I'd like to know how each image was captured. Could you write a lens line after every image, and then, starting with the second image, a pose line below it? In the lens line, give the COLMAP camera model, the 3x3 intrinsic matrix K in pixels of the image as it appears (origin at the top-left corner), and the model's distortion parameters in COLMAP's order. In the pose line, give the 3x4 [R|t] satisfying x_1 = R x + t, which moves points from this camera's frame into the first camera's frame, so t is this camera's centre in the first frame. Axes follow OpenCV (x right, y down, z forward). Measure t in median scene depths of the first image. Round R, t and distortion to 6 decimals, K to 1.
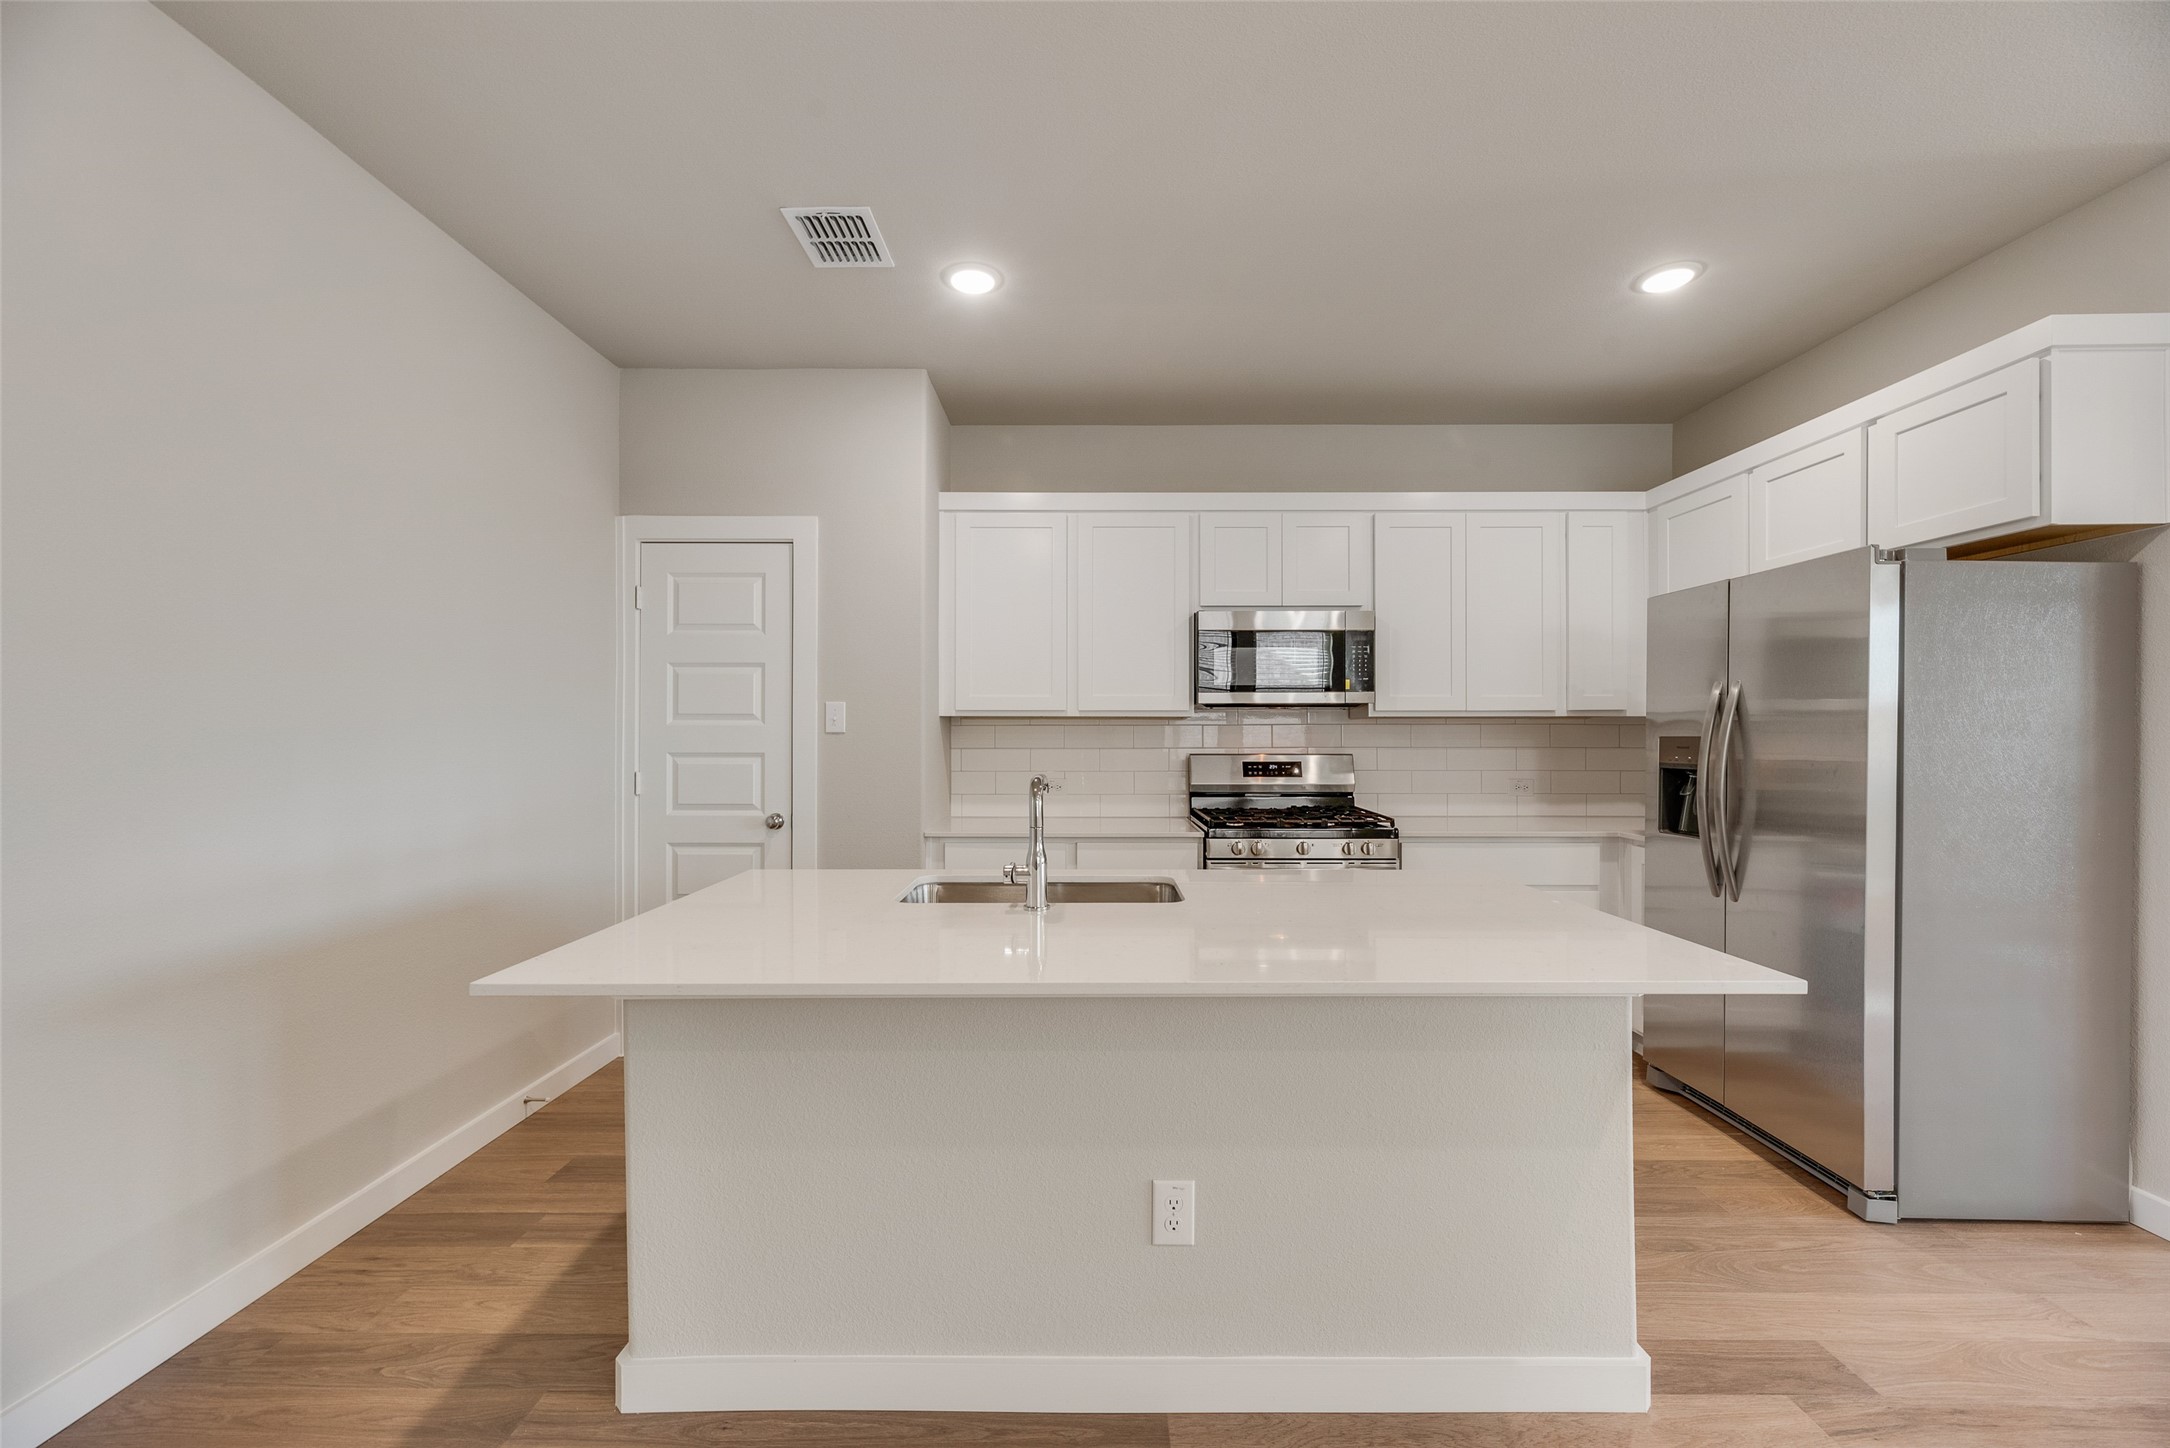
lens RADIAL K [[867.2, 0, 1087.5], [0, 867.2, 727.0], [0, 0, 1]] dist [-0.001543, -0.000447]
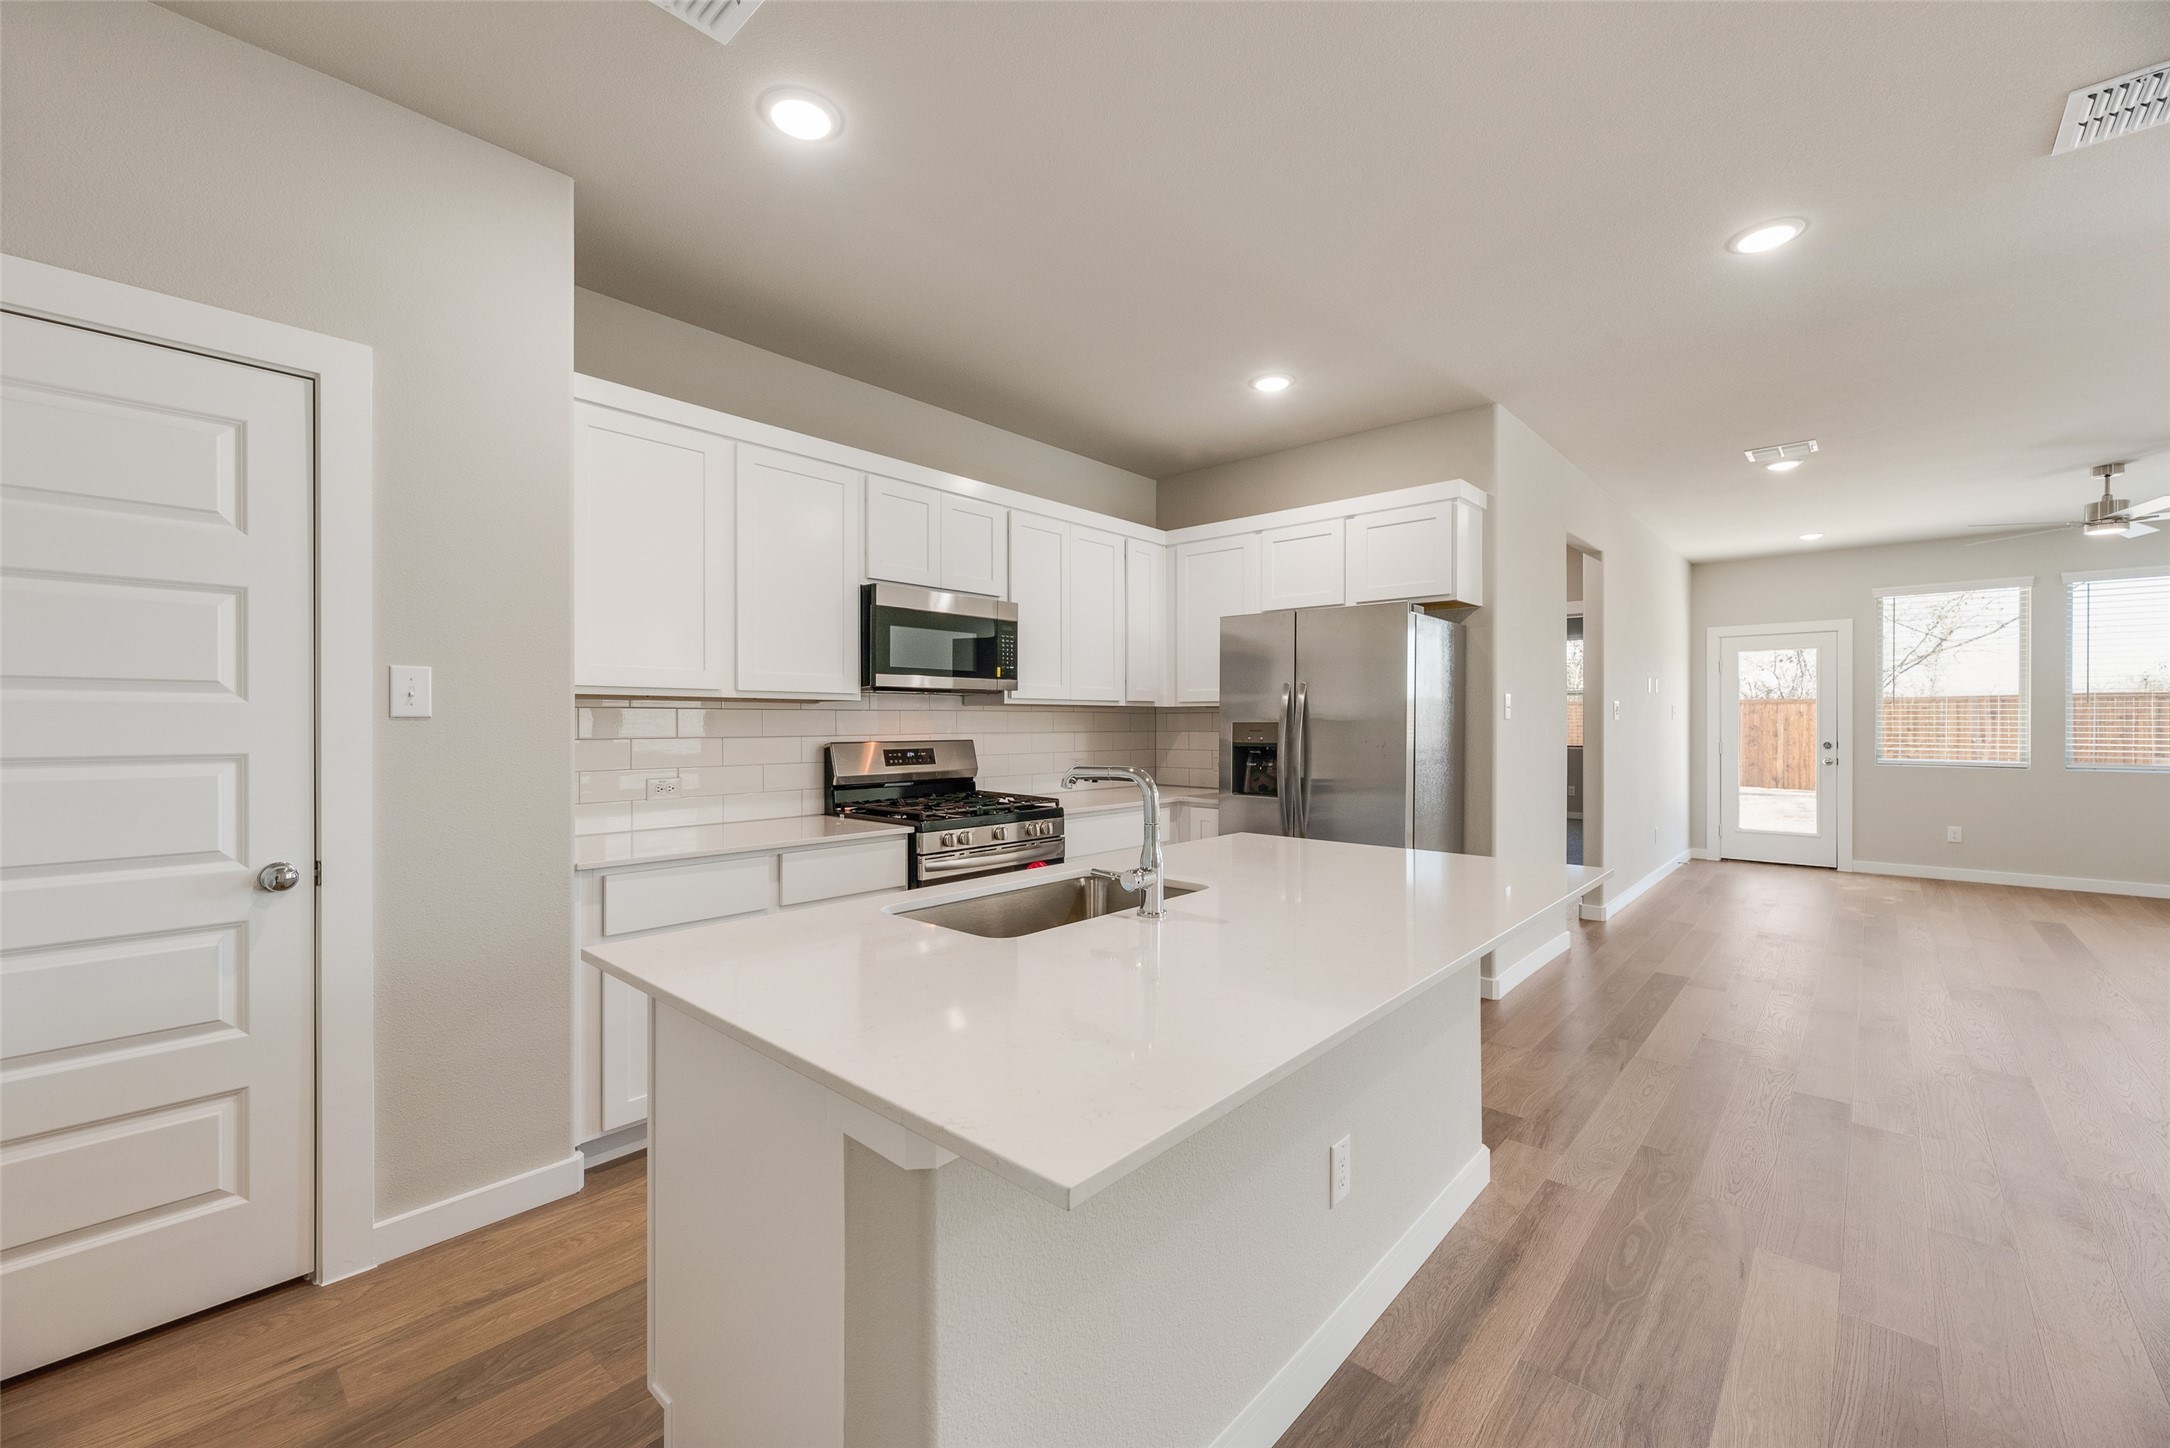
lens RADIAL K [[867.2, 0, 1087.5], [0, 867.2, 727.0], [0, 0, 1]] dist [-0.001543, -0.000447]
pose [[0.666289, -0.004227, 0.745682, -0.425044], [-0.008180, 0.999882, 0.012977, 0.002070], [-0.745649, -0.014746, 0.666176, 0.250918]]
